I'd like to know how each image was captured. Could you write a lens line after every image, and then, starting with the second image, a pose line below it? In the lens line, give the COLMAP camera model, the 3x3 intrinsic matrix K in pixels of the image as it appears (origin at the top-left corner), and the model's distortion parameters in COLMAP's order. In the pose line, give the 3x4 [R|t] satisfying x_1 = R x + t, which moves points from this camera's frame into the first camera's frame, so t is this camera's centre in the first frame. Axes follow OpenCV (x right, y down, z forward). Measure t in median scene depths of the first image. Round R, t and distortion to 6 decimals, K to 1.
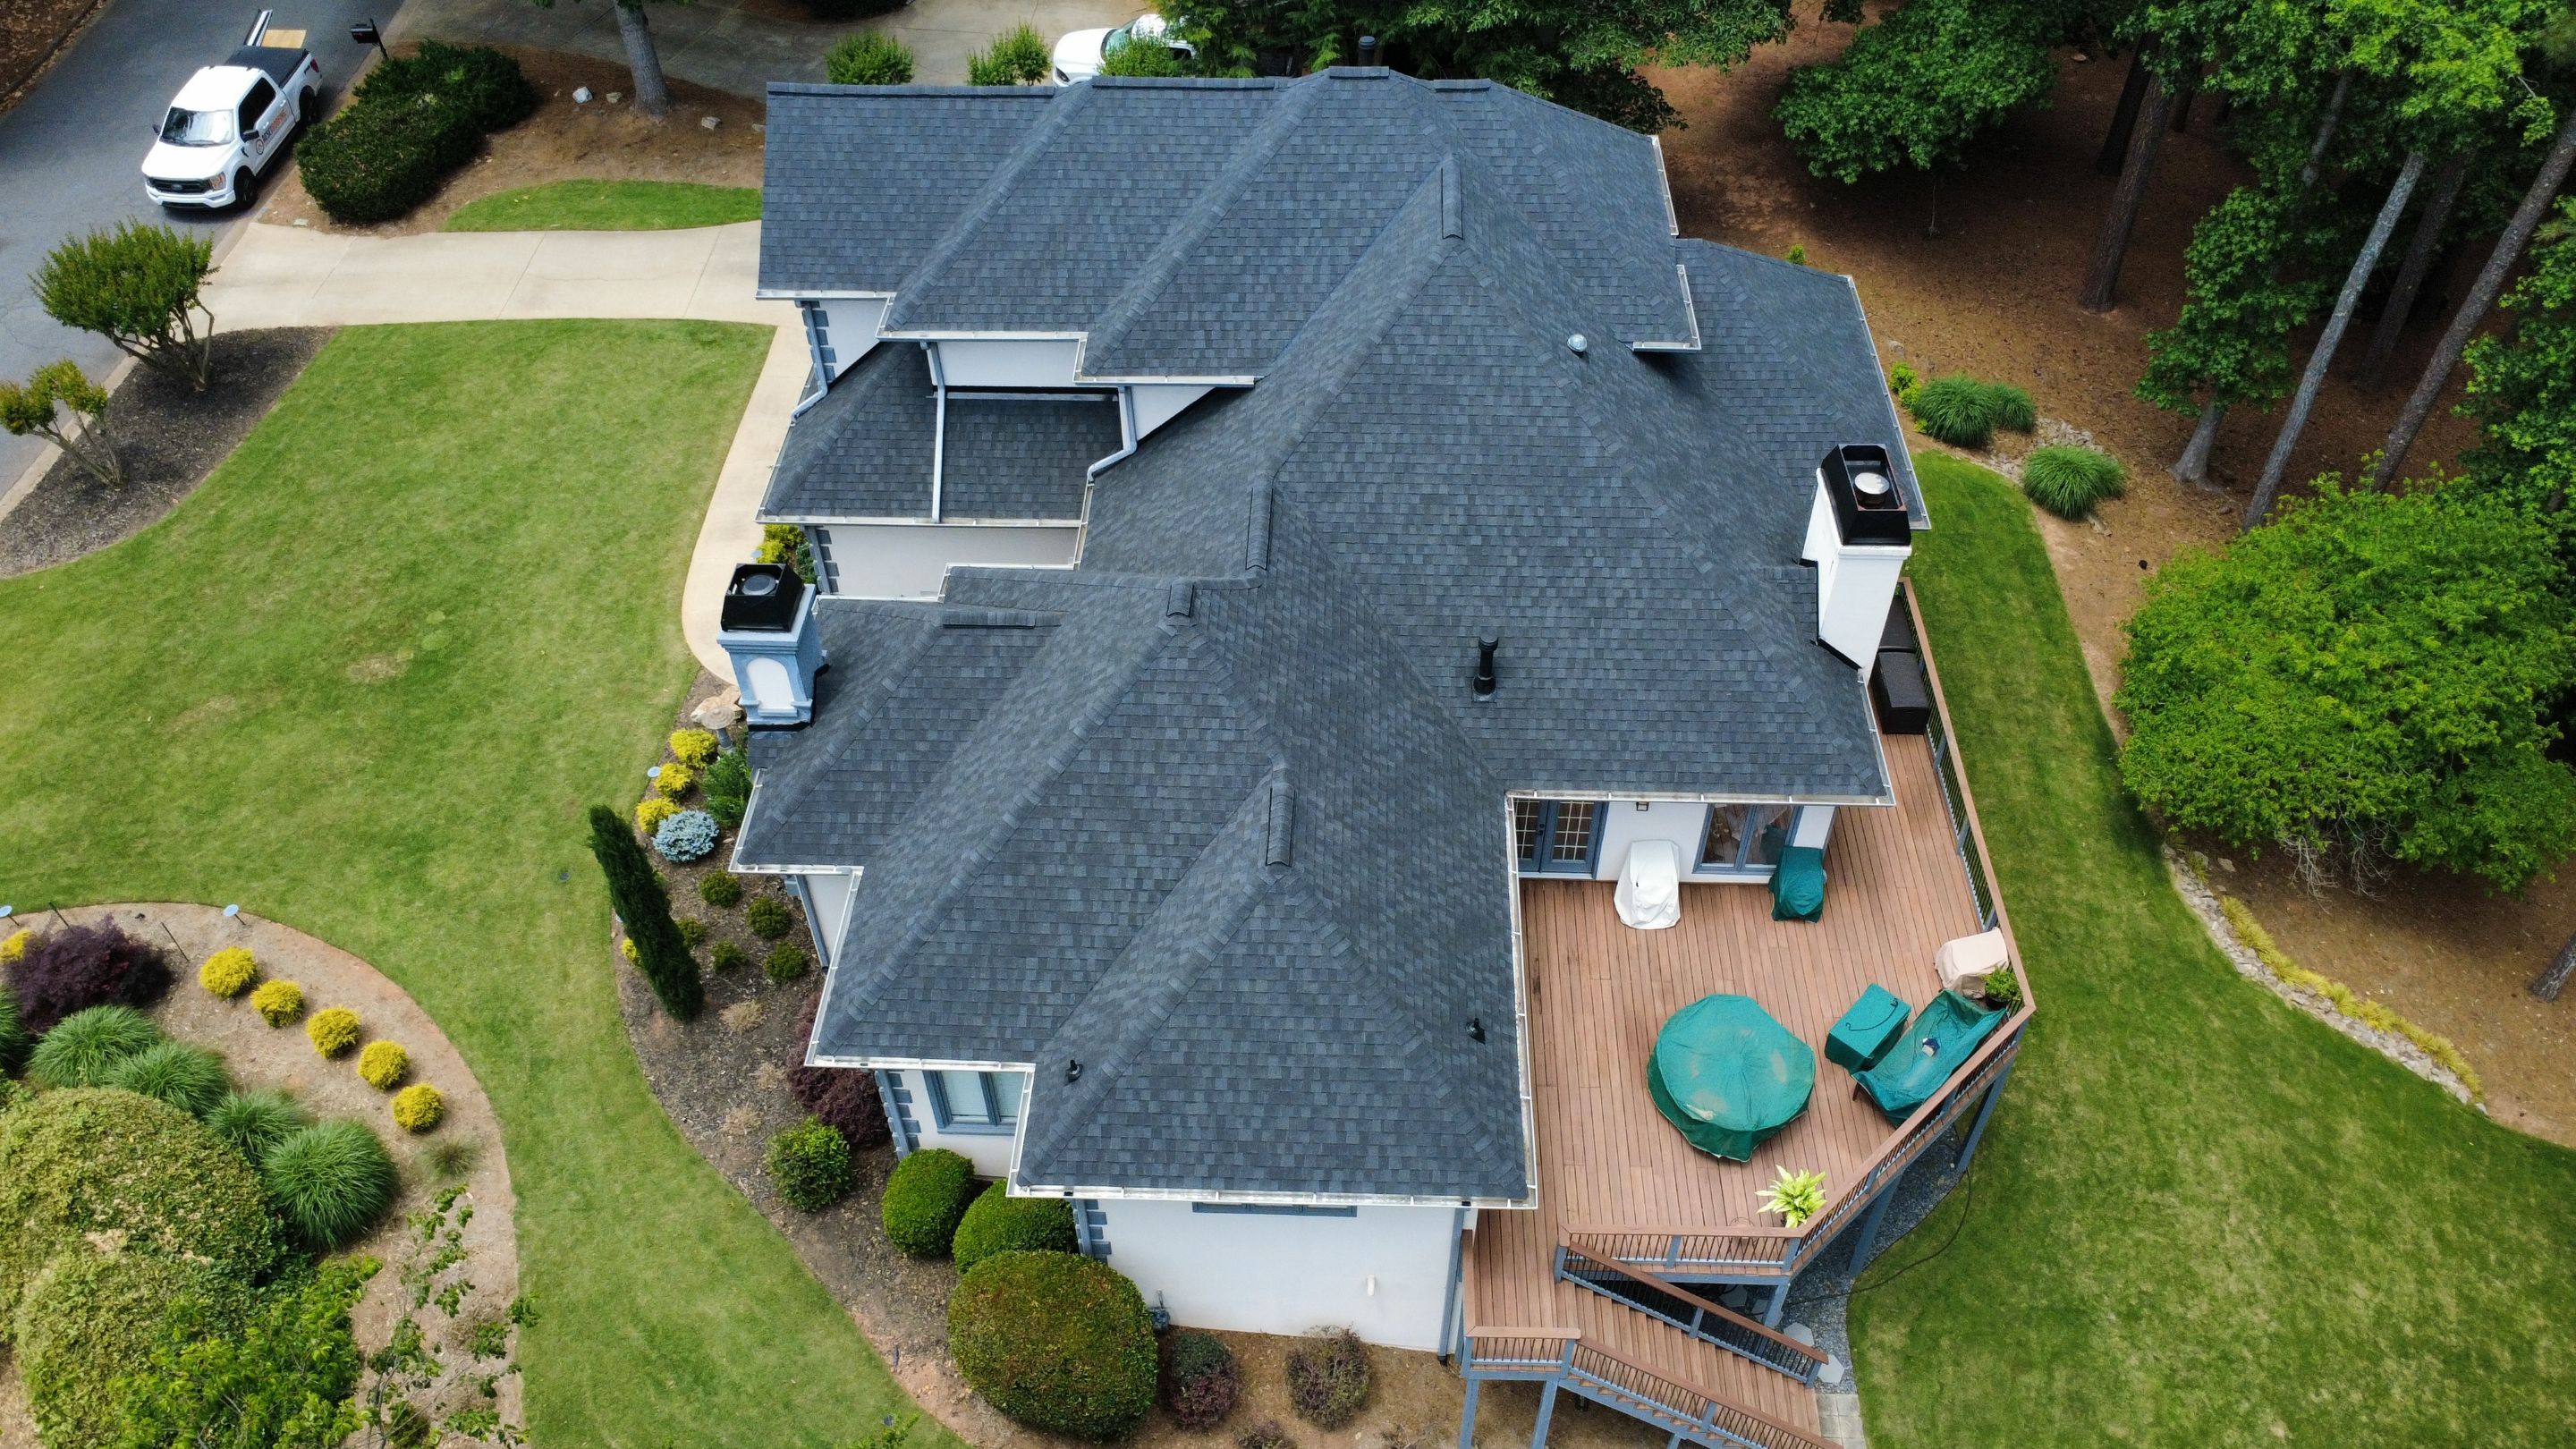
lens RADIAL K [[1880.2, 0, 1290.5], [0, 1880.2, 725.8], [0, 0, 1]] dist [-0.003554, 0.007838]
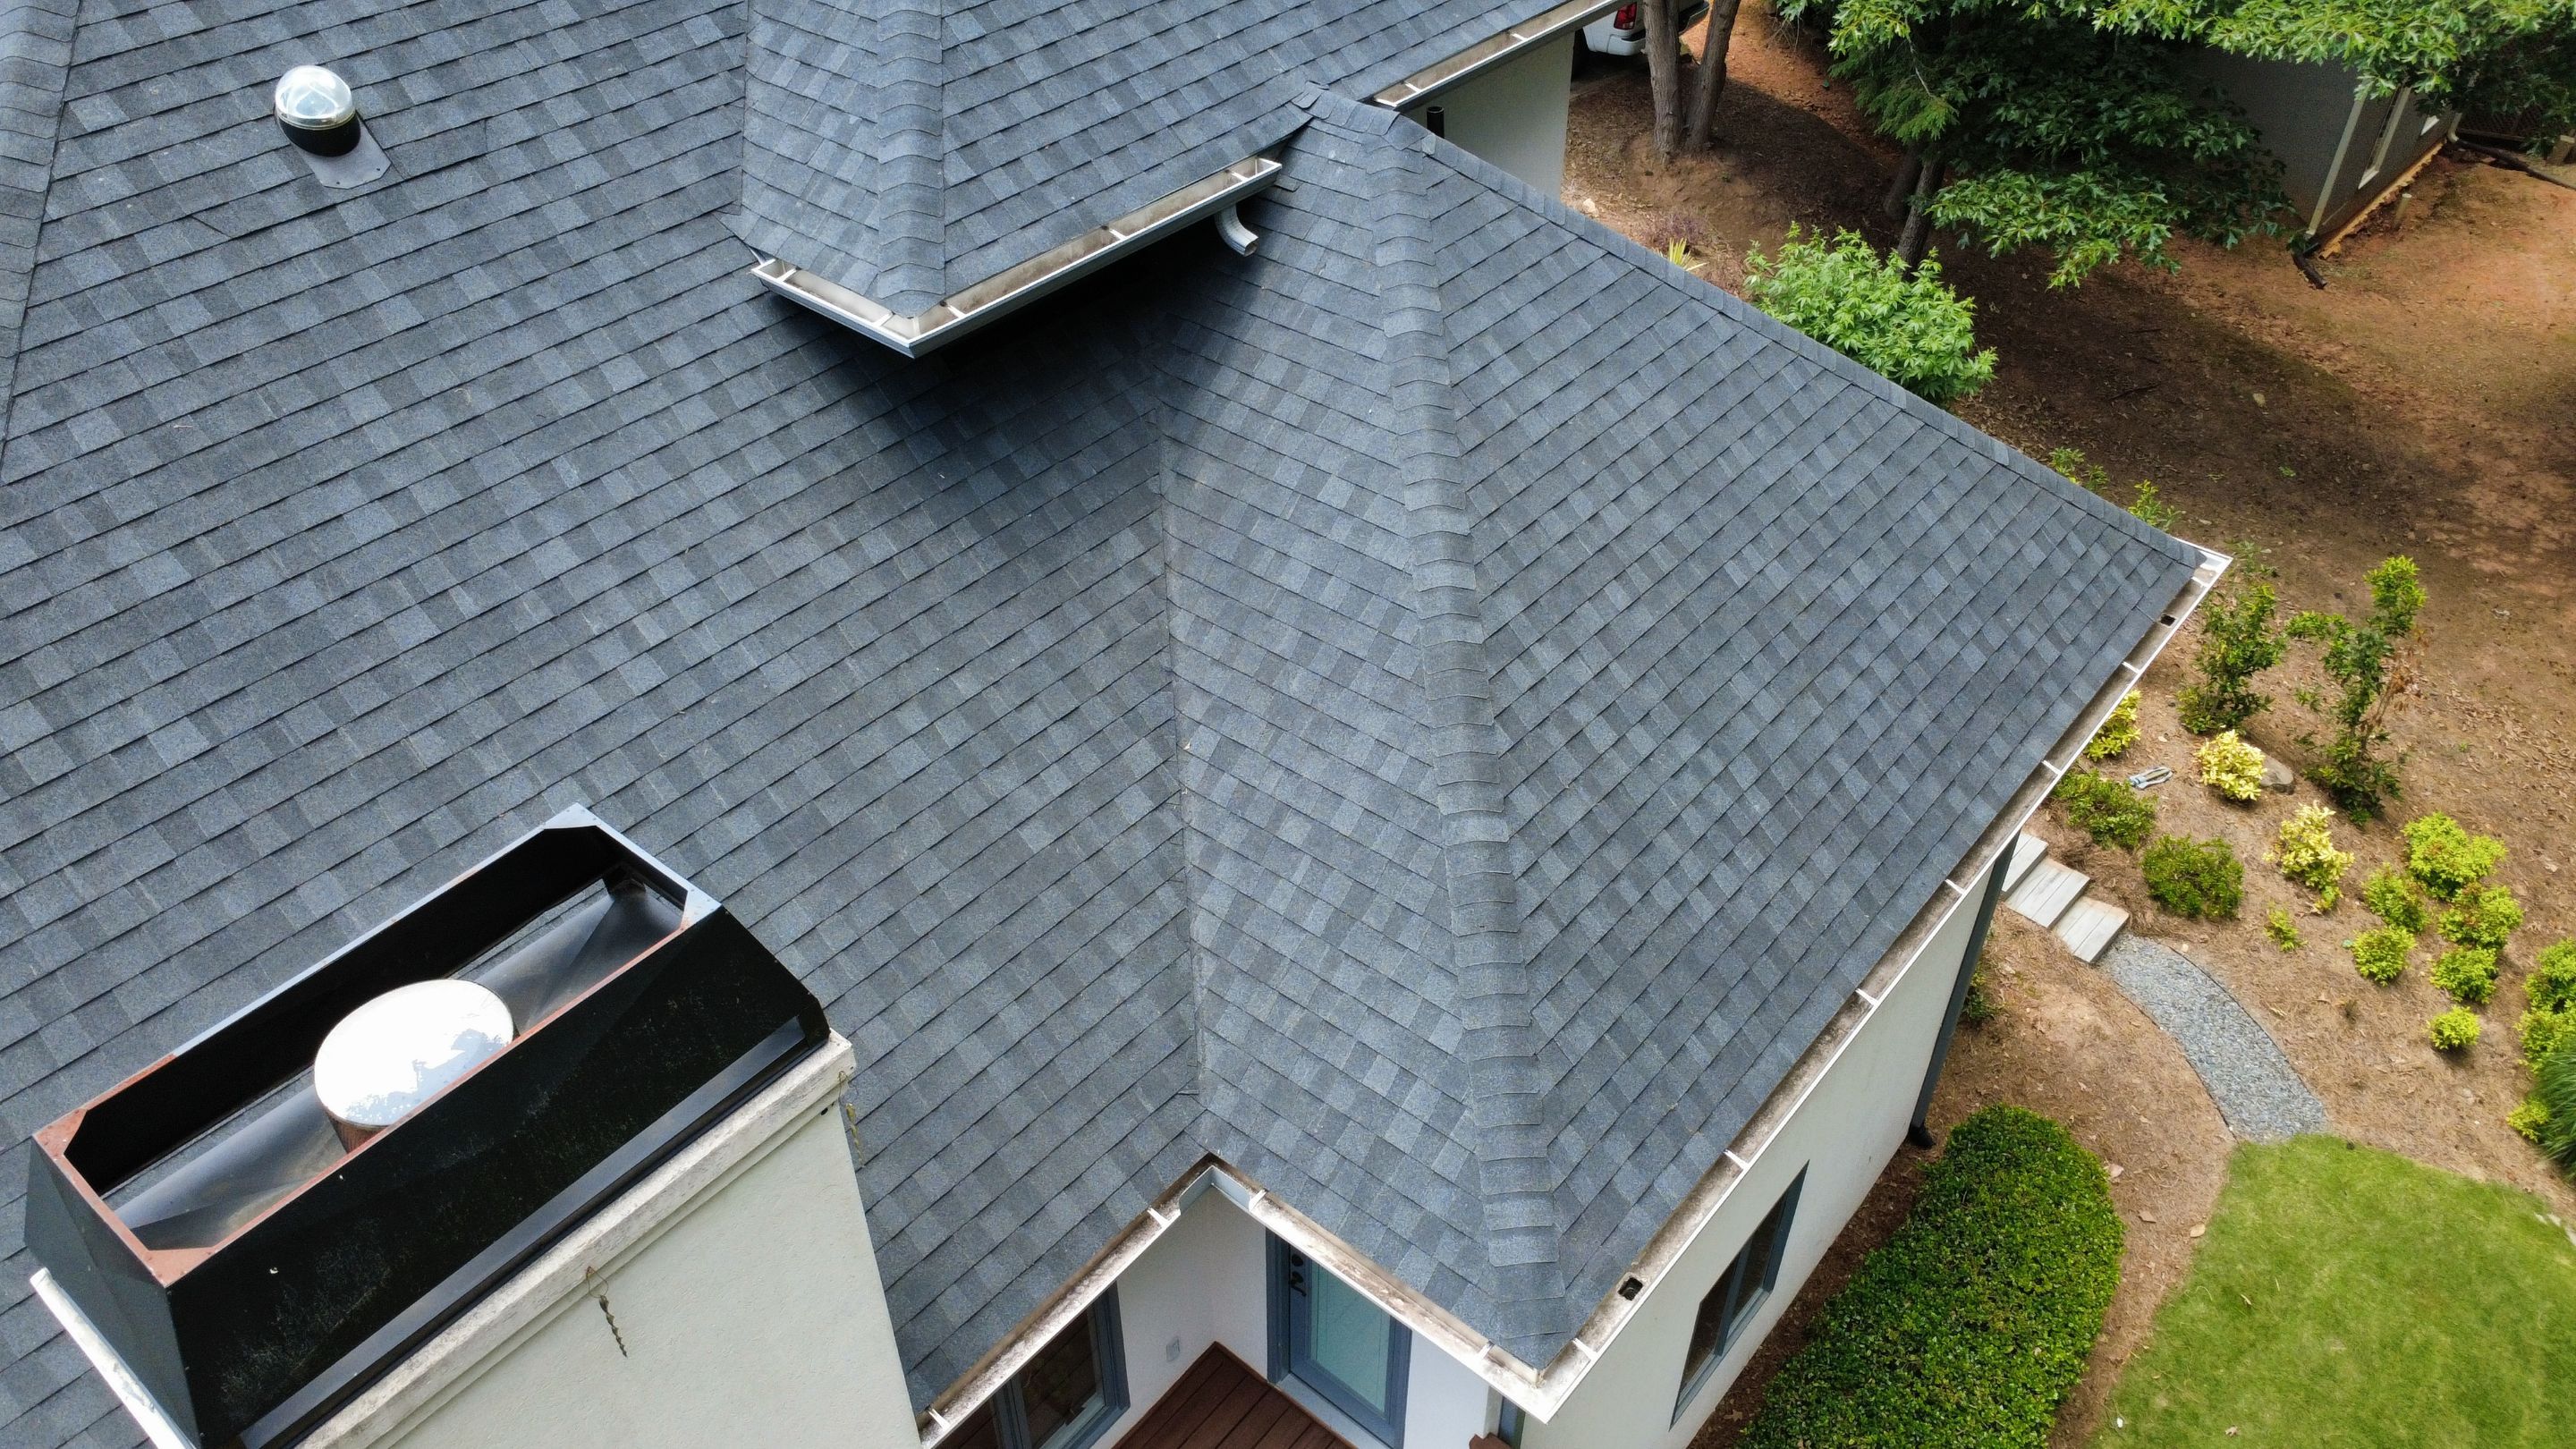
lens RADIAL K [[1880.2, 0, 1281.7], [0, 1880.2, 731.4], [0, 0, 1]] dist [-0.003554, 0.007838]
pose [[0.786389, 0.397771, -0.472621, 0.442768], [-0.443131, 0.896295, 0.017026, -0.193767], [0.430380, 0.196044, 0.881102, 0.863055]]
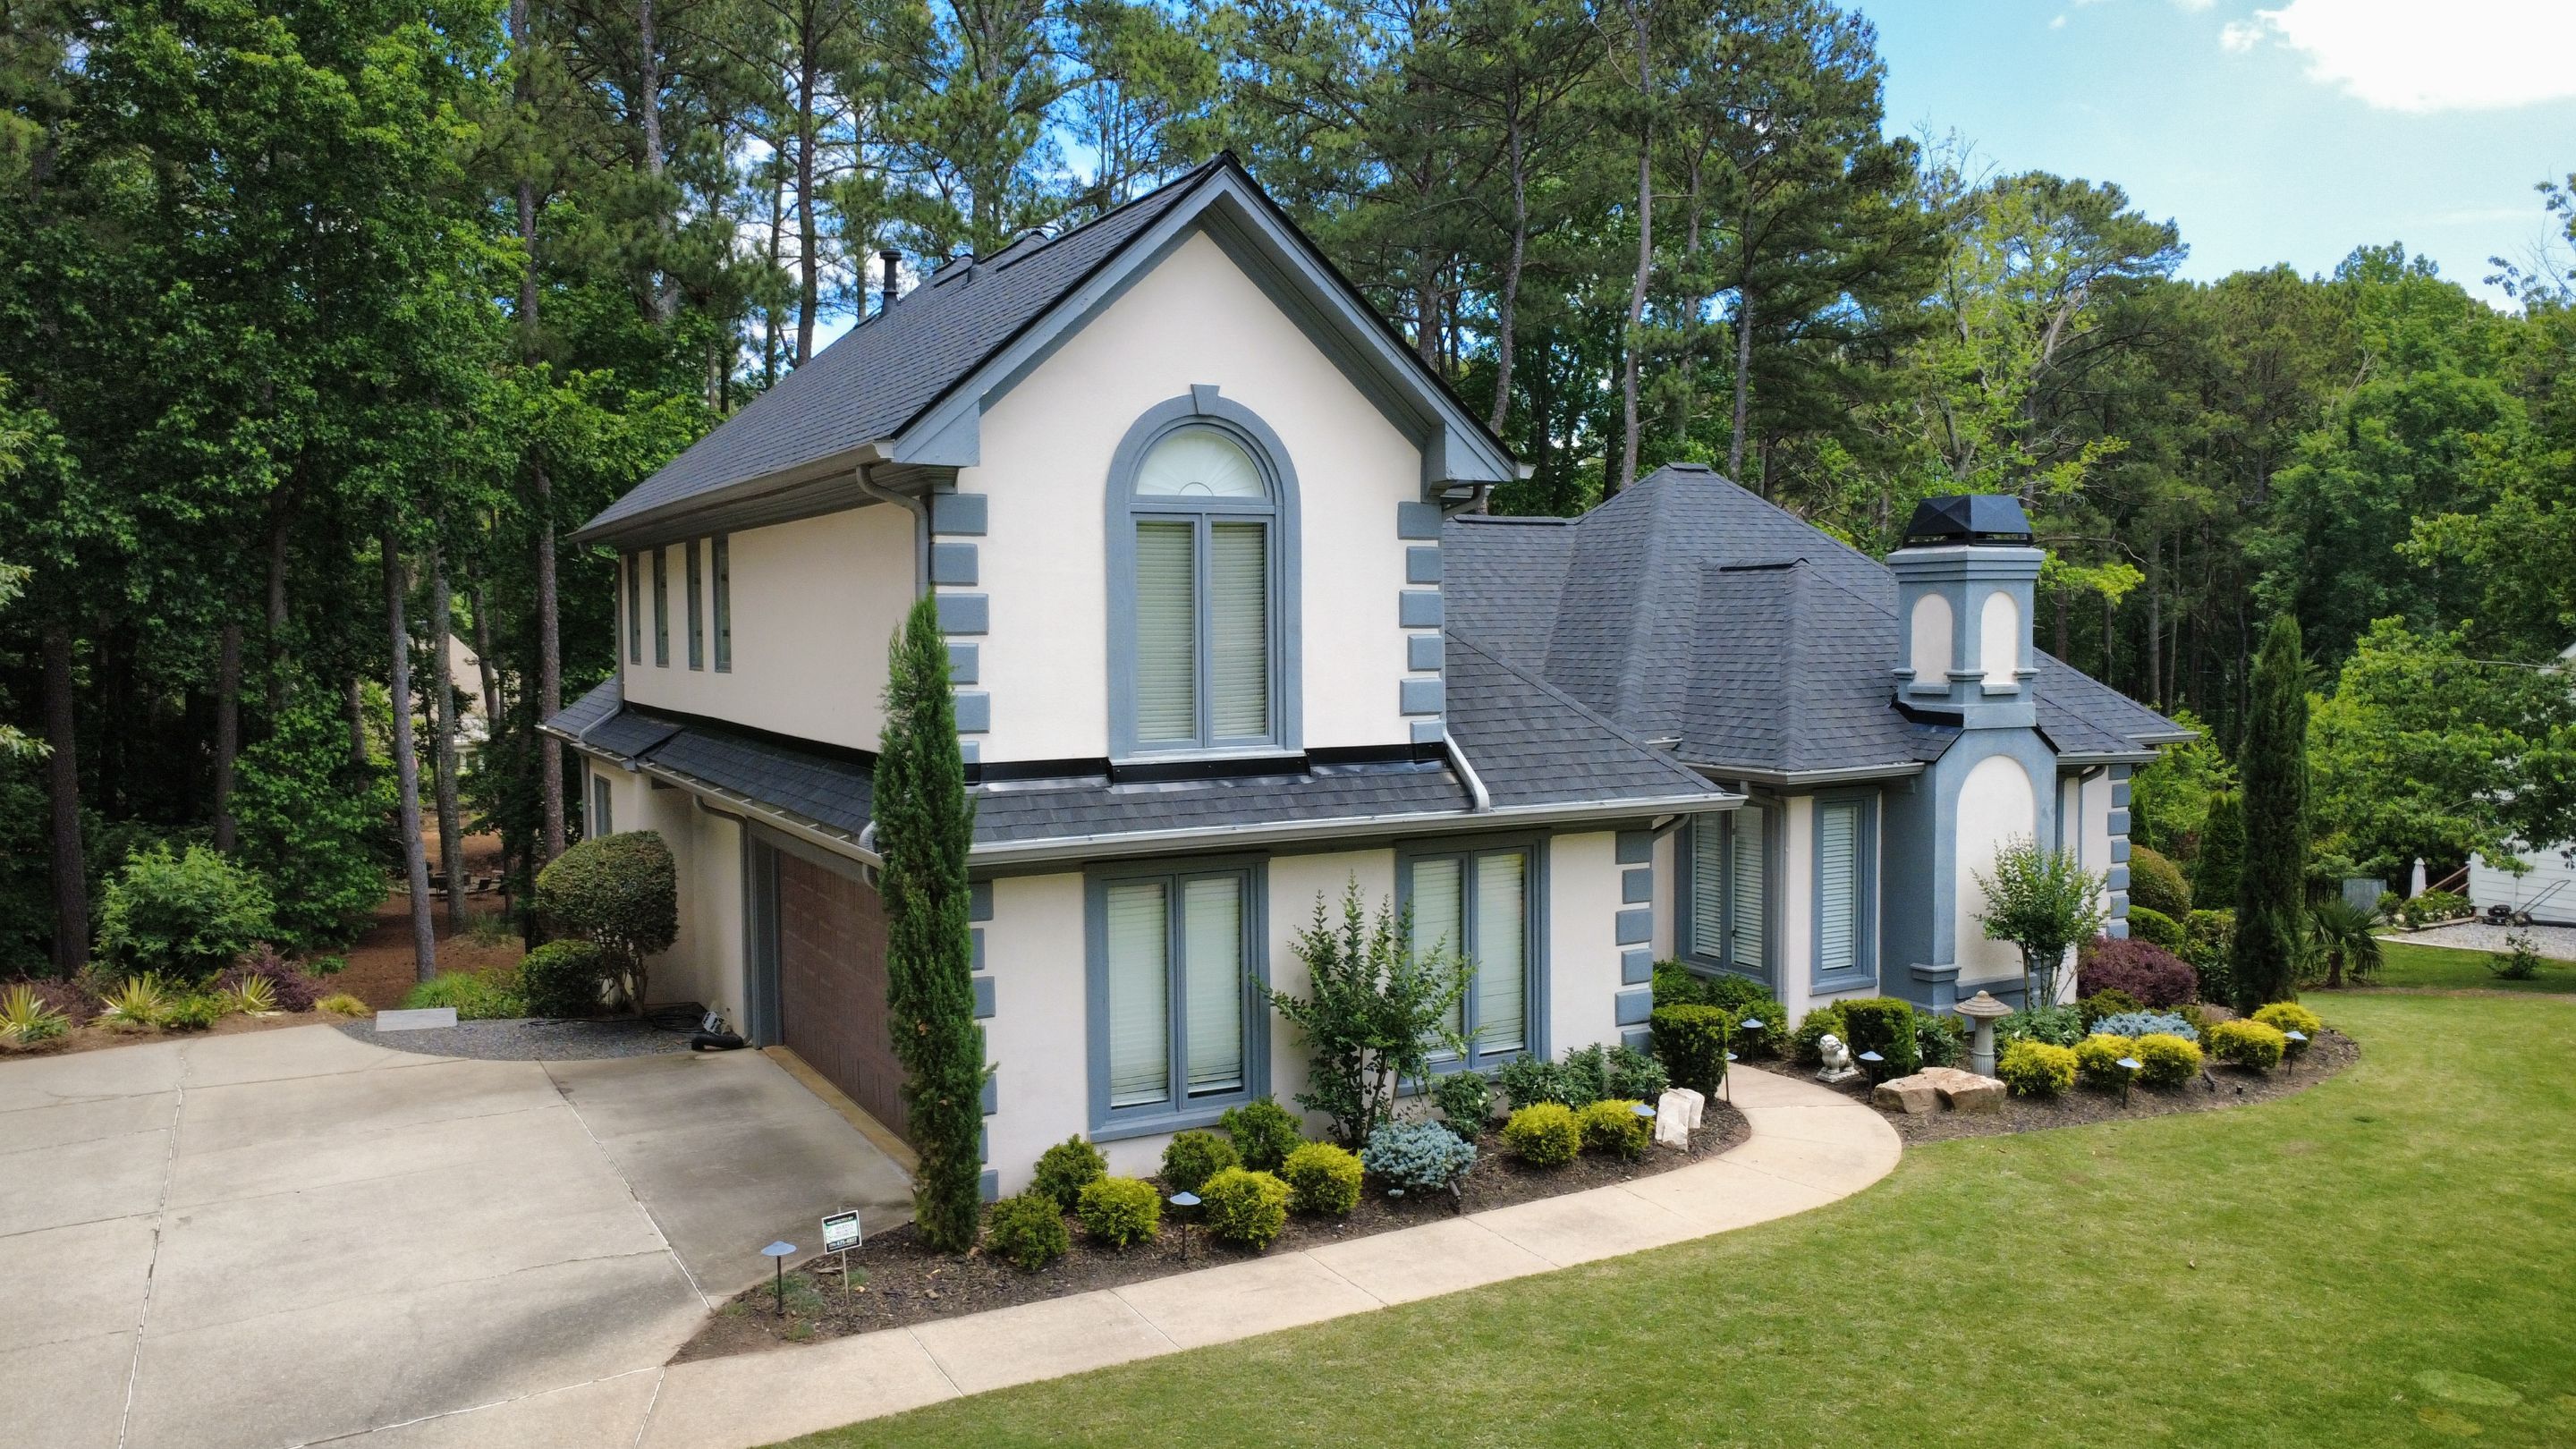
lens RADIAL K [[1880.2, 0, 1292.9], [0, 1880.2, 731.6], [0, 0, 1]] dist [-0.003554, 0.007838]
pose [[-0.509125, -0.038733, 0.859821, -0.780517], [0.625390, 0.669704, 0.400480, -0.479339], [-0.591337, 0.741617, -0.316740, 1.413052]]
